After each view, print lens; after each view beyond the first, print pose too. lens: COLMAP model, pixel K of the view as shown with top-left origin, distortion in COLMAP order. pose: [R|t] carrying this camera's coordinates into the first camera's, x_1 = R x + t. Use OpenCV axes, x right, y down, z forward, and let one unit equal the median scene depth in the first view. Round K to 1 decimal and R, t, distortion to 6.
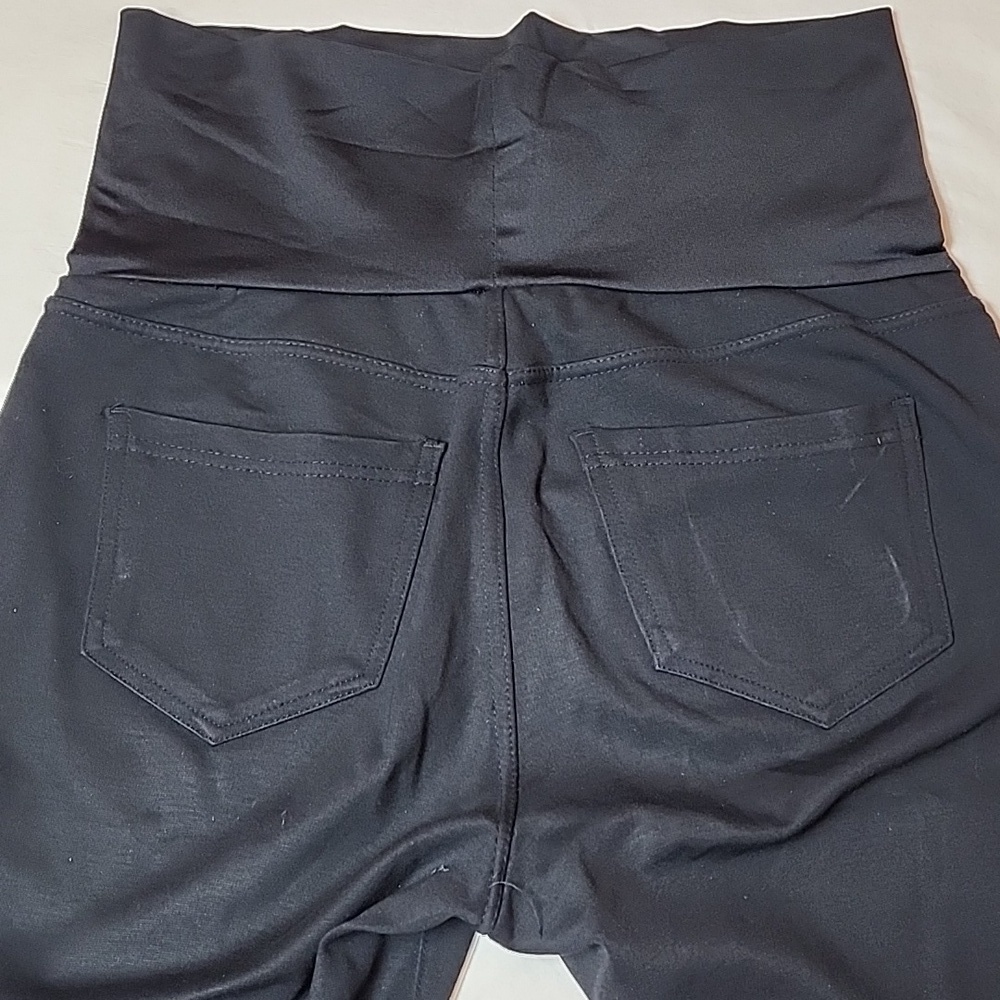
lens RADIAL K [[1809.3, 0, 500.0], [0, 1809.3, 500.0], [0, 0, 1]] dist [0.368515, -2.577958]
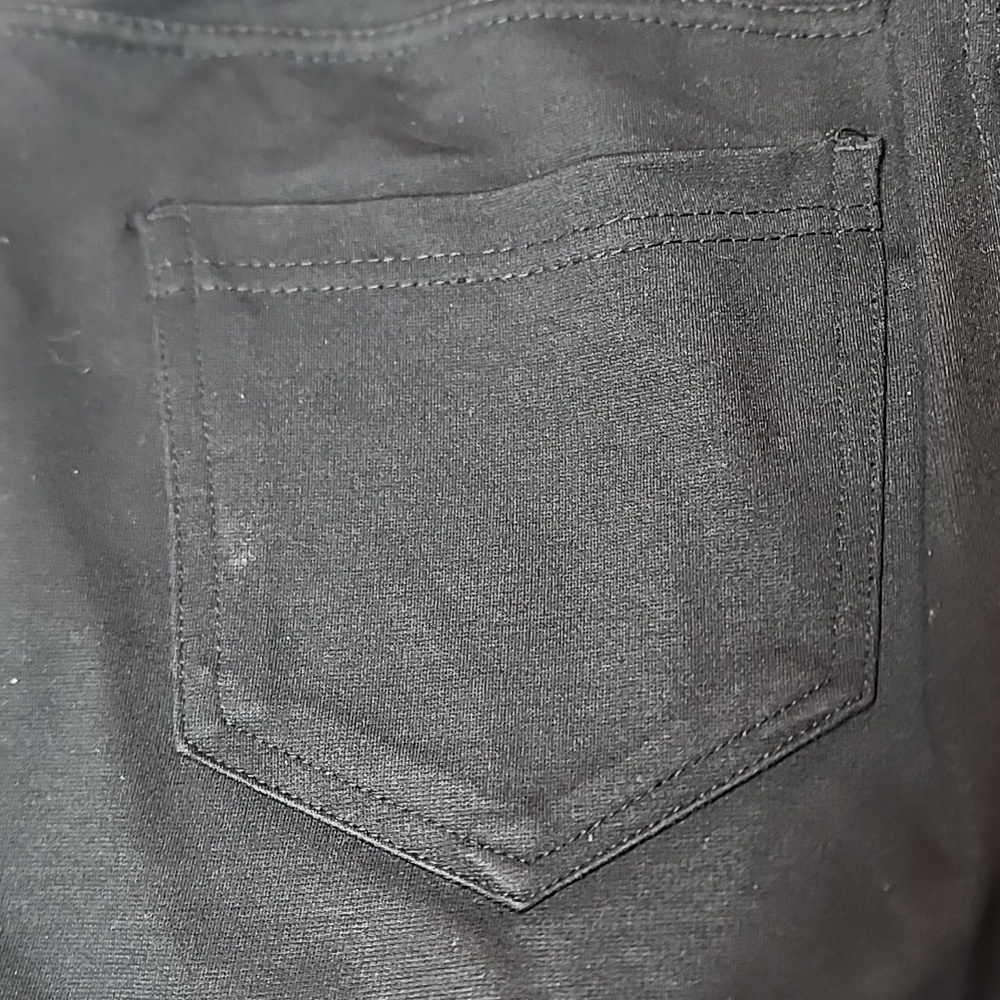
lens RADIAL K [[1809.3, 0, 500.0], [0, 1809.3, 500.0], [0, 0, 1]] dist [0.368515, -2.577958]
pose [[0.978646, -0.193546, -0.069221, -0.110730], [0.193177, 0.981090, -0.012045, 0.044797], [0.070244, -0.001584, 0.997529, 0.563720]]
